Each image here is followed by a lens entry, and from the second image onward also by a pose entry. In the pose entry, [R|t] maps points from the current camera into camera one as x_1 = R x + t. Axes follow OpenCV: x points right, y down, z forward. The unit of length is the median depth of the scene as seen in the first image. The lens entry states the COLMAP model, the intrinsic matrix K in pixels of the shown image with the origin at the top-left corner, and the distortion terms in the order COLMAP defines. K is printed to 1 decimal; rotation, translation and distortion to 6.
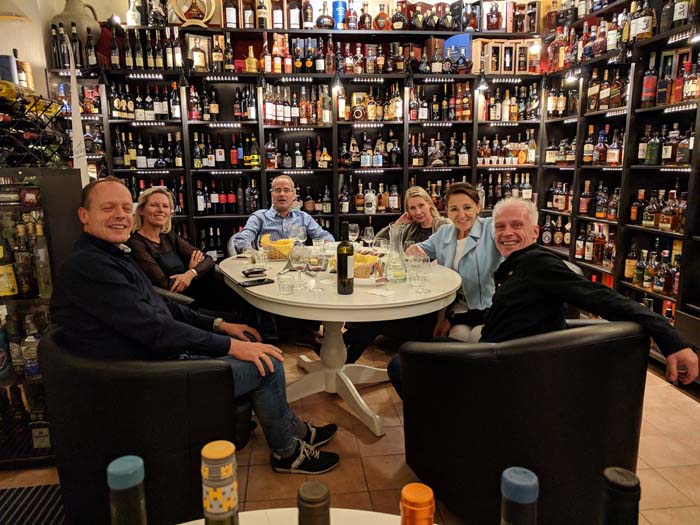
lens RADIAL K [[526.3, 0, 350.0], [0, 526.3, 262.5], [0, 0, 1]] dist [-0.024218, 0.054488]
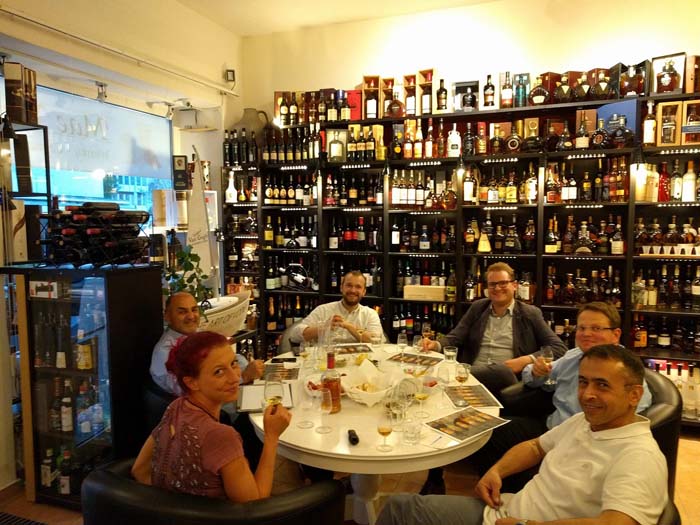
lens RADIAL K [[526.9, 0, 350.0], [0, 526.9, 260.3], [0, 0, 1]] dist [-0.020624, 0.049245]
pose [[0.882685, 0.042488, -0.468040, 0.241828], [-0.089235, 0.992940, -0.078154, -0.076119], [0.461415, 0.110751, 0.880245, 0.079121]]
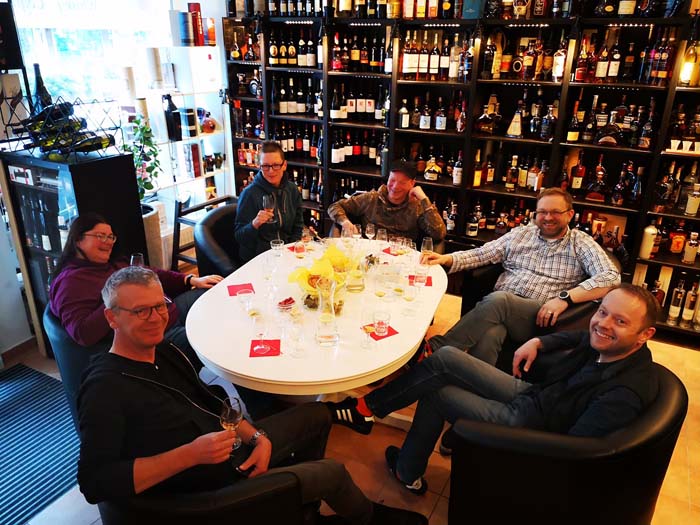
lens RADIAL K [[543.7, 0, 350.0], [0, 543.7, 262.5], [0, 0, 1]] dist [0.097492, -0.127018]
pose [[0.814001, 0.242661, -0.527748, 0.338582], [-0.128166, 0.961198, 0.244279, -0.173811], [0.566547, -0.131204, 0.813517, 0.131313]]
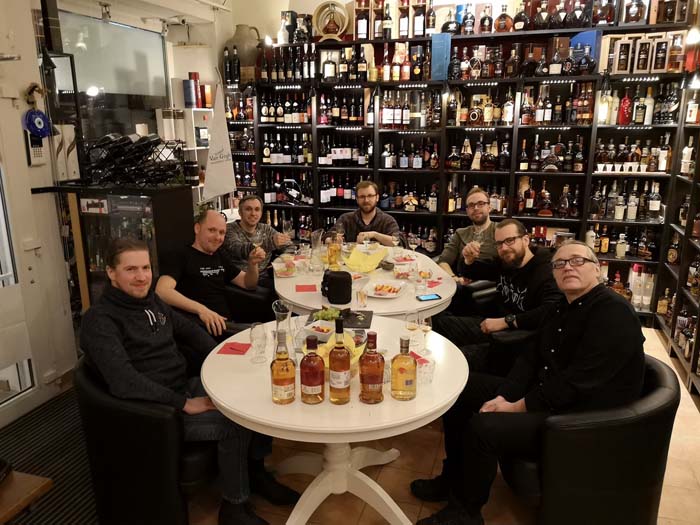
lens RADIAL K [[557.3, 0, 347.6], [0, 557.3, 266.9], [0, 0, 1]] dist [0.030499, -0.031420]
pose [[0.906194, 0.114326, -0.407114, 0.278904], [-0.083498, 0.992181, 0.092768, -0.075478], [0.414536, -0.050073, 0.908654, -0.107221]]
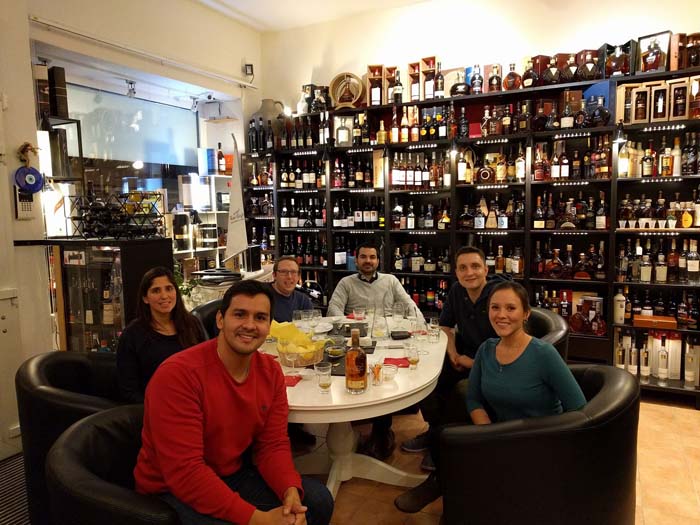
lens RADIAL K [[526.9, 0, 350.0], [0, 526.9, 260.3], [0, 0, 1]] dist [-0.020624, 0.049245]
pose [[0.830158, 0.051577, -0.555138, 0.369516], [-0.094219, 0.994369, -0.048510, -0.054922], [0.549510, 0.092575, 0.830342, 0.061069]]
